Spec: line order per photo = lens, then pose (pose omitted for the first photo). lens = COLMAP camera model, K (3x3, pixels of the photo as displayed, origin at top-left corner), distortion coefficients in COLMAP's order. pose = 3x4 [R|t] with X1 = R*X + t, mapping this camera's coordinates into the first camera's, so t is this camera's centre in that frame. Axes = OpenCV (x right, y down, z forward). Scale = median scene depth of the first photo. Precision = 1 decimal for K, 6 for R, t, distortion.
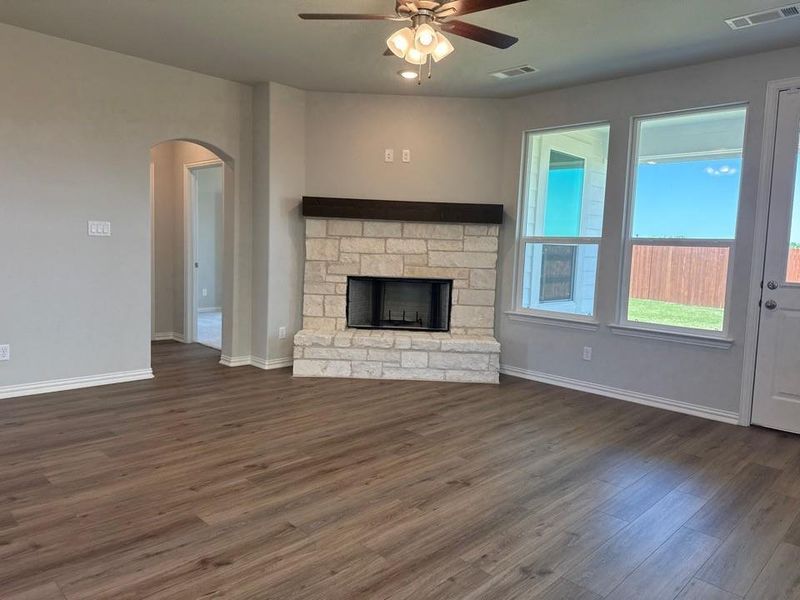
lens RADIAL K [[549.7, 0, 400.0], [0, 549.7, 300.0], [0, 0, 1]] dist [0.063145, -0.075987]
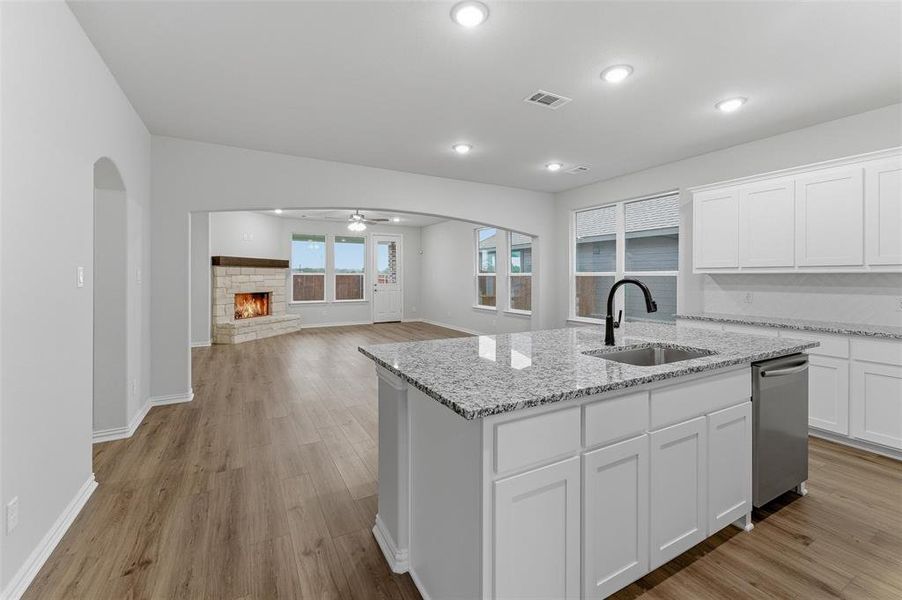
lens RADIAL K [[386.5, 0, 449.5], [0, 386.5, 278.0], [0, 0, 1]] dist [0.000666, 0.000120]
pose [[0.283990, -0.038442, 0.958056, -1.258480], [0.101507, 0.994786, 0.009827, -0.035365], [-0.953439, 0.094459, 0.286411, -0.184114]]
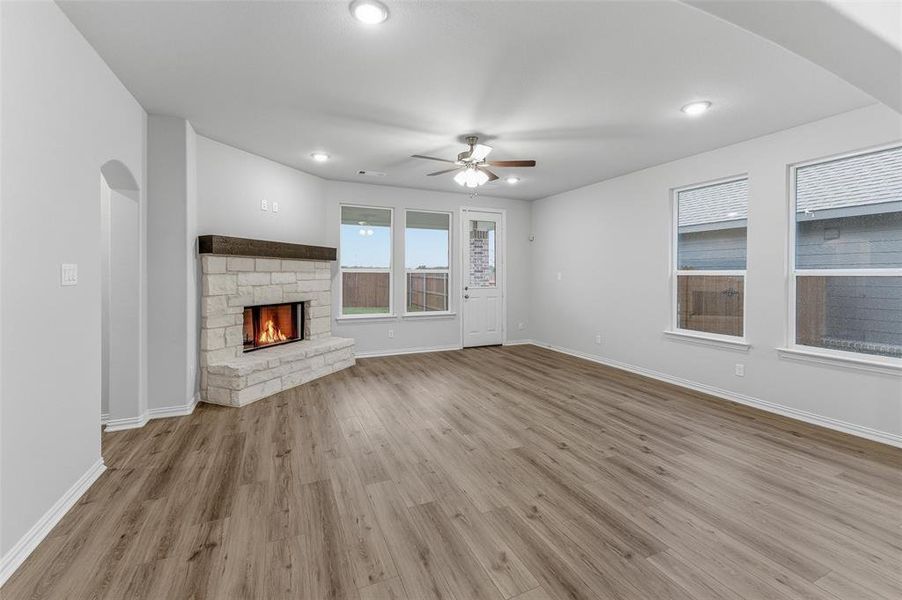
lens RADIAL K [[386.5, 0, 449.5], [0, 386.5, 278.0], [0, 0, 1]] dist [0.000666, 0.000120]
pose [[0.363011, -0.044075, 0.930742, -0.679558], [0.097709, 0.995174, 0.009018, -0.068316], [-0.926648, 0.087668, 0.365566, 0.321295]]
